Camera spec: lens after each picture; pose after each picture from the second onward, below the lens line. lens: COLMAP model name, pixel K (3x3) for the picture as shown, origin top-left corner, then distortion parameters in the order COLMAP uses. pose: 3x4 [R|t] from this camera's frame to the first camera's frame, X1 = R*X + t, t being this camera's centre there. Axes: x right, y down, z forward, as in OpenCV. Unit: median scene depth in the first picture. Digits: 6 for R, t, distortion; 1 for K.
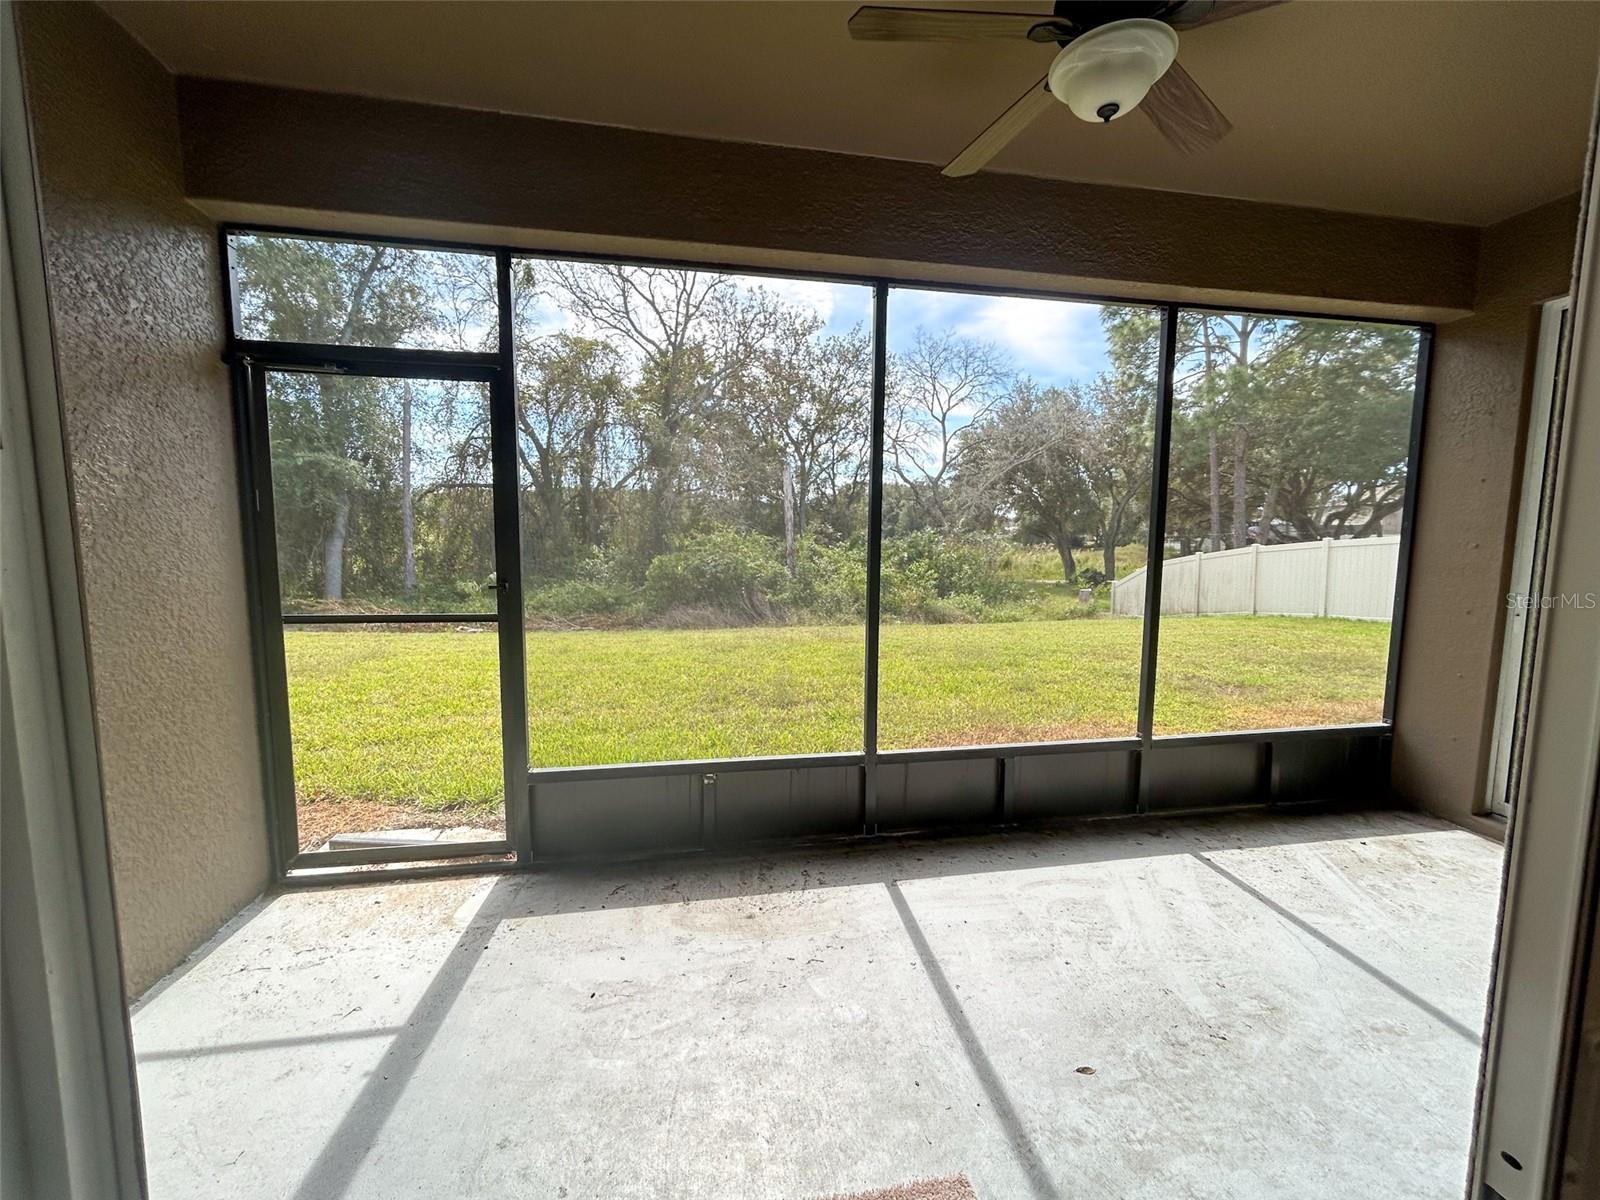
lens RADIAL K [[650.8, 0, 804.4], [0, 650.8, 596.1], [0, 0, 1]] dist [-0.002277, 0.001406]
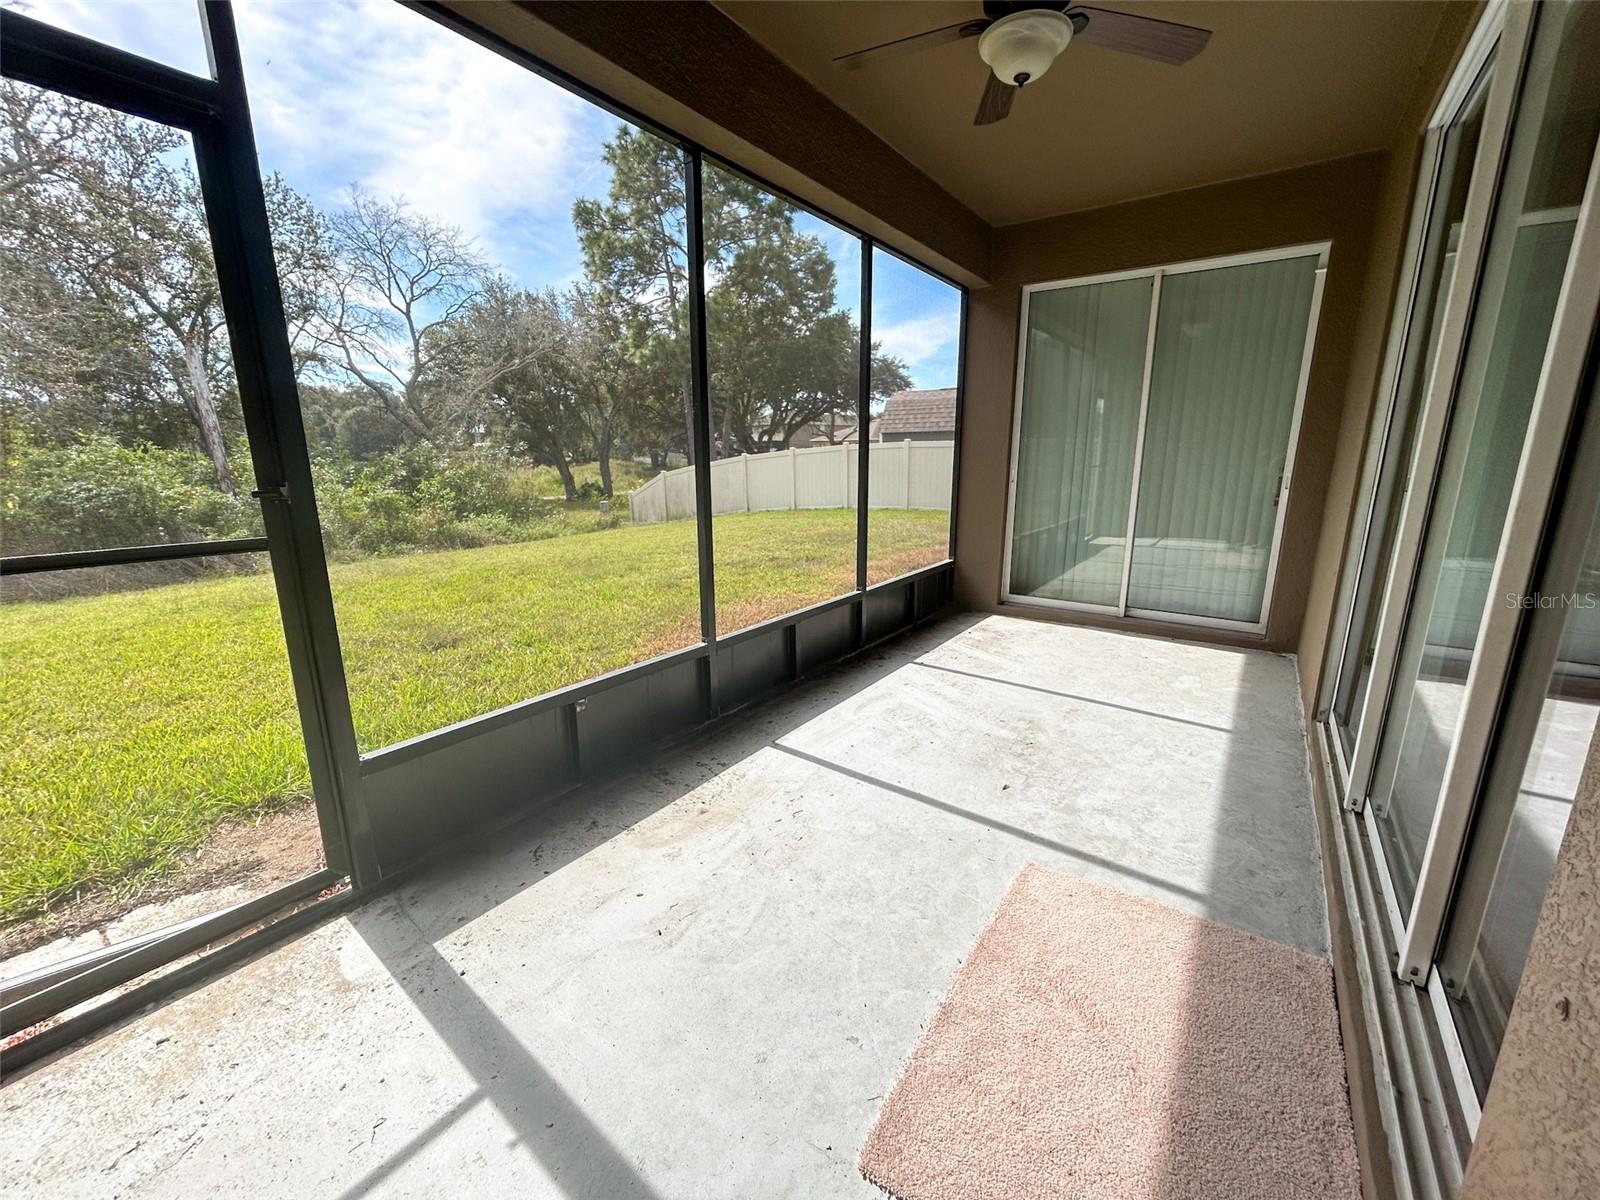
lens RADIAL K [[650.8, 0, 799.8], [0, 650.8, 599.7], [0, 0, 1]] dist [-0.002277, 0.001406]
pose [[0.715153, -0.163885, 0.679483, -0.152962], [0.075279, 0.984529, 0.158228, 0.007174], [-0.694902, -0.062006, 0.716426, 0.052587]]
